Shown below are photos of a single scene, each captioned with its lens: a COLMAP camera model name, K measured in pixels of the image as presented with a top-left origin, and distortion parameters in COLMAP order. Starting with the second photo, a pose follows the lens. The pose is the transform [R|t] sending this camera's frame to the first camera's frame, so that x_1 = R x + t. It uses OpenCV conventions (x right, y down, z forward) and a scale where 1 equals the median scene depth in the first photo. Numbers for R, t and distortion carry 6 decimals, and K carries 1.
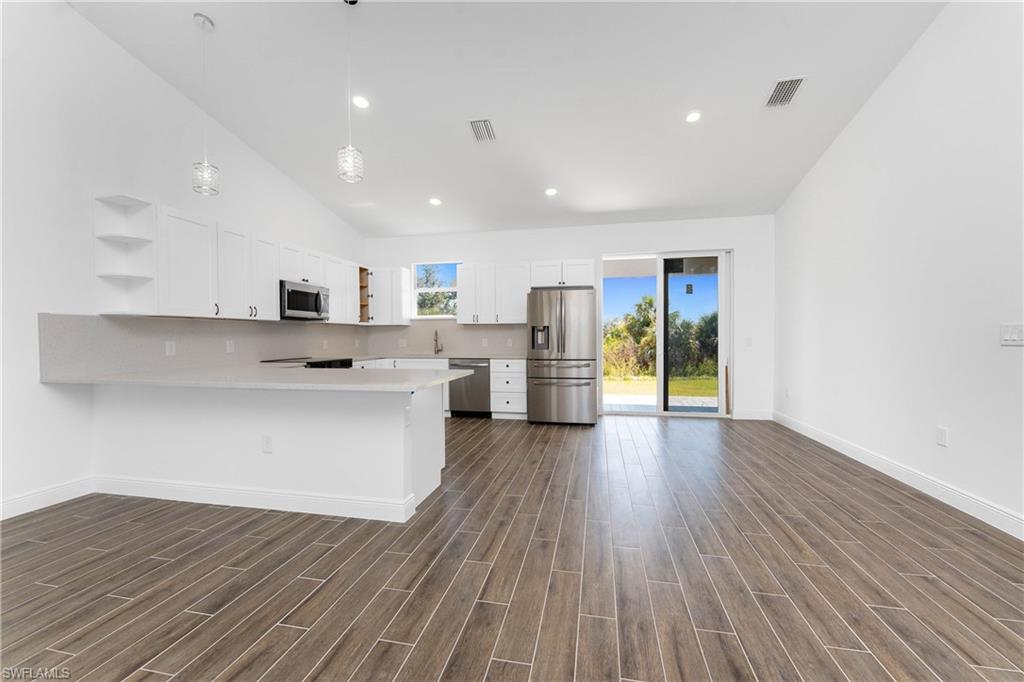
lens RADIAL K [[417.2, 0, 512.0], [0, 417.2, 341.0], [0, 0, 1]] dist [-0.001331, 0.000331]
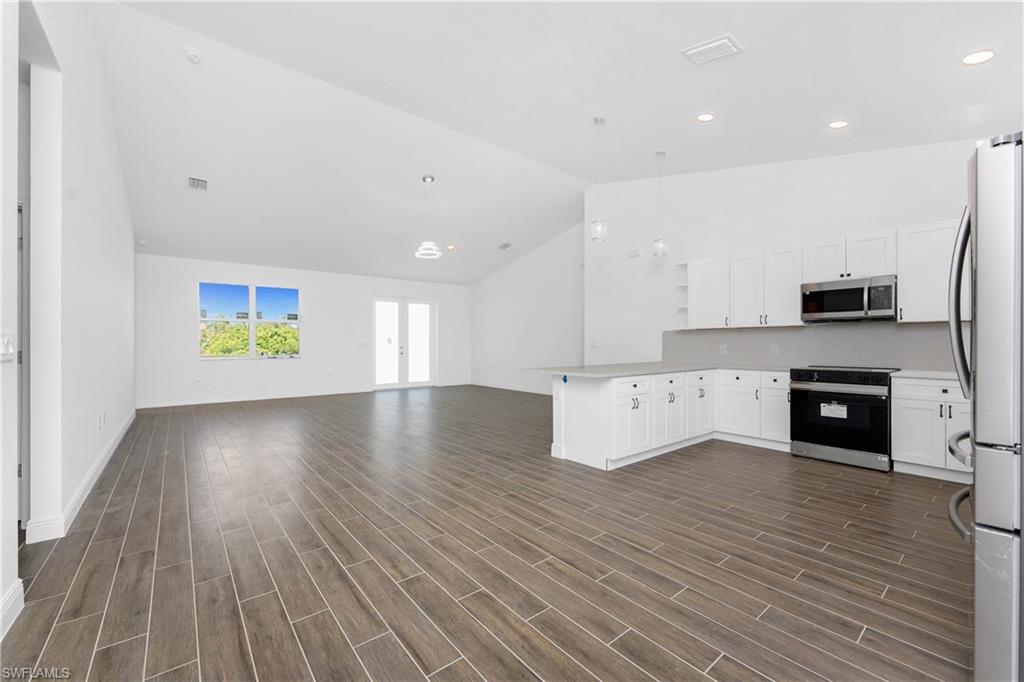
lens RADIAL K [[408.2, 0, 512.0], [0, 408.2, 341.0], [0, 0, 1]] dist [-0.000740, -0.000123]
pose [[-0.630242, 0.001610, -0.776397, 0.510750], [-0.004496, 0.999974, 0.005724, -0.011798], [0.776386, 0.007098, -0.630218, 0.888052]]
